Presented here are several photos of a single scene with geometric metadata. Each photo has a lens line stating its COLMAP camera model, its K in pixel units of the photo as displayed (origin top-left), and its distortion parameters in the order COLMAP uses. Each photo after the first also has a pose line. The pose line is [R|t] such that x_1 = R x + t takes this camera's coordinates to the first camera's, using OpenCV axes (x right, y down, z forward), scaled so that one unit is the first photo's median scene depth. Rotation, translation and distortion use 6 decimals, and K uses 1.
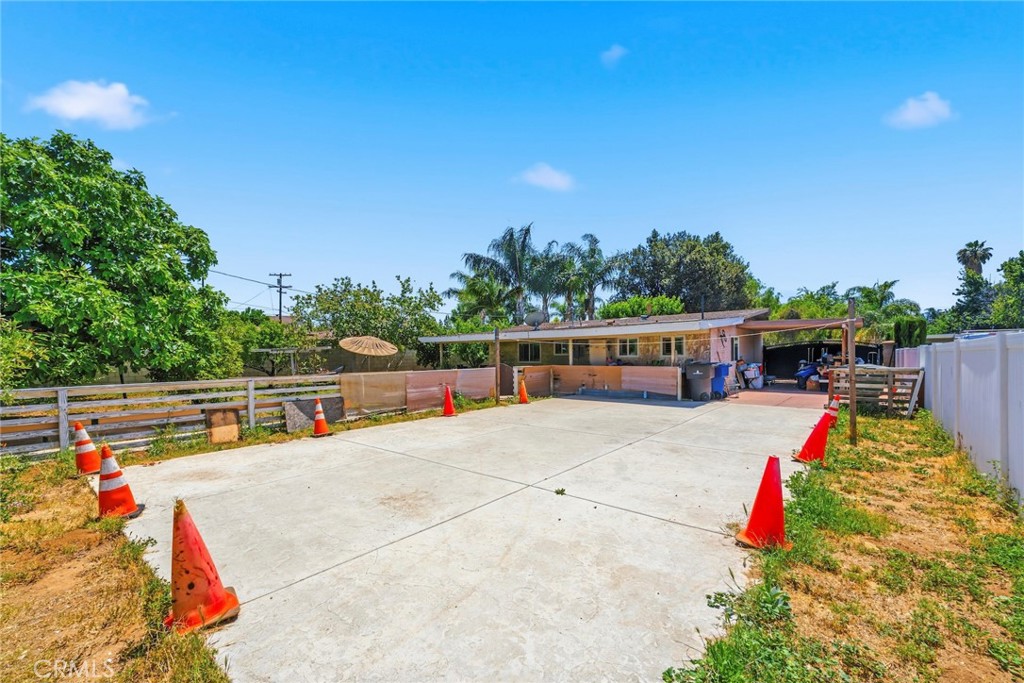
lens RADIAL K [[427.3, 0, 511.7], [0, 427.3, 358.6], [0, 0, 1]] dist [0.002163, 0.000016]
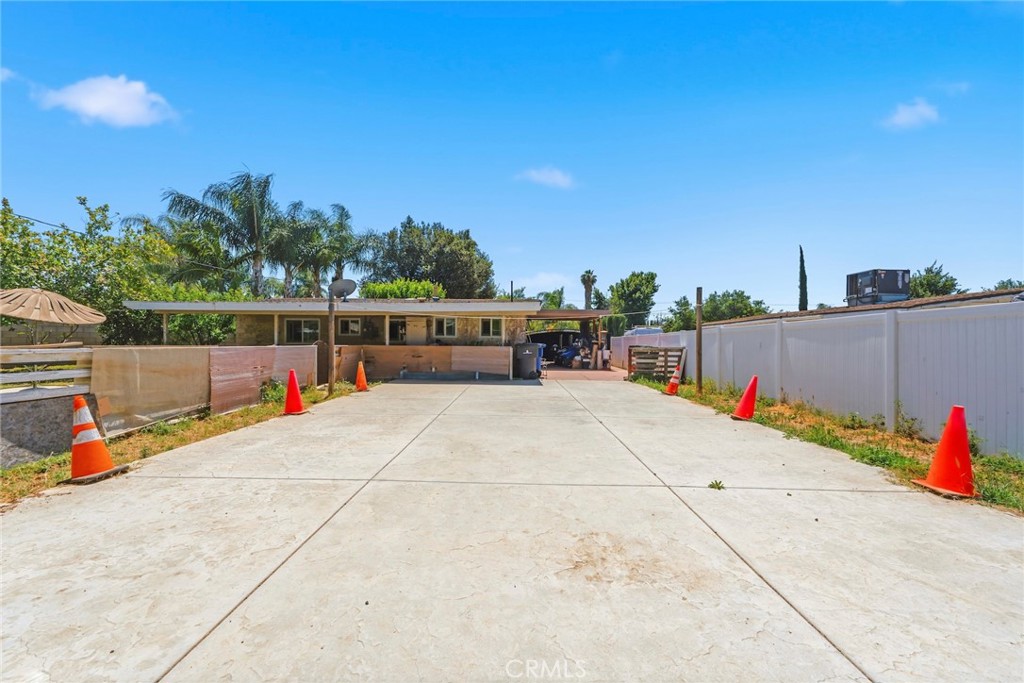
lens RADIAL K [[415.1, 0, 512.7], [0, 415.1, 344.8], [0, 0, 1]] dist [-0.003488, -0.000314]
pose [[0.778764, 0.012357, 0.627195, -0.188947], [-0.008657, 0.999922, -0.008951, 0.020051], [-0.627257, 0.001541, 0.778811, 0.190381]]
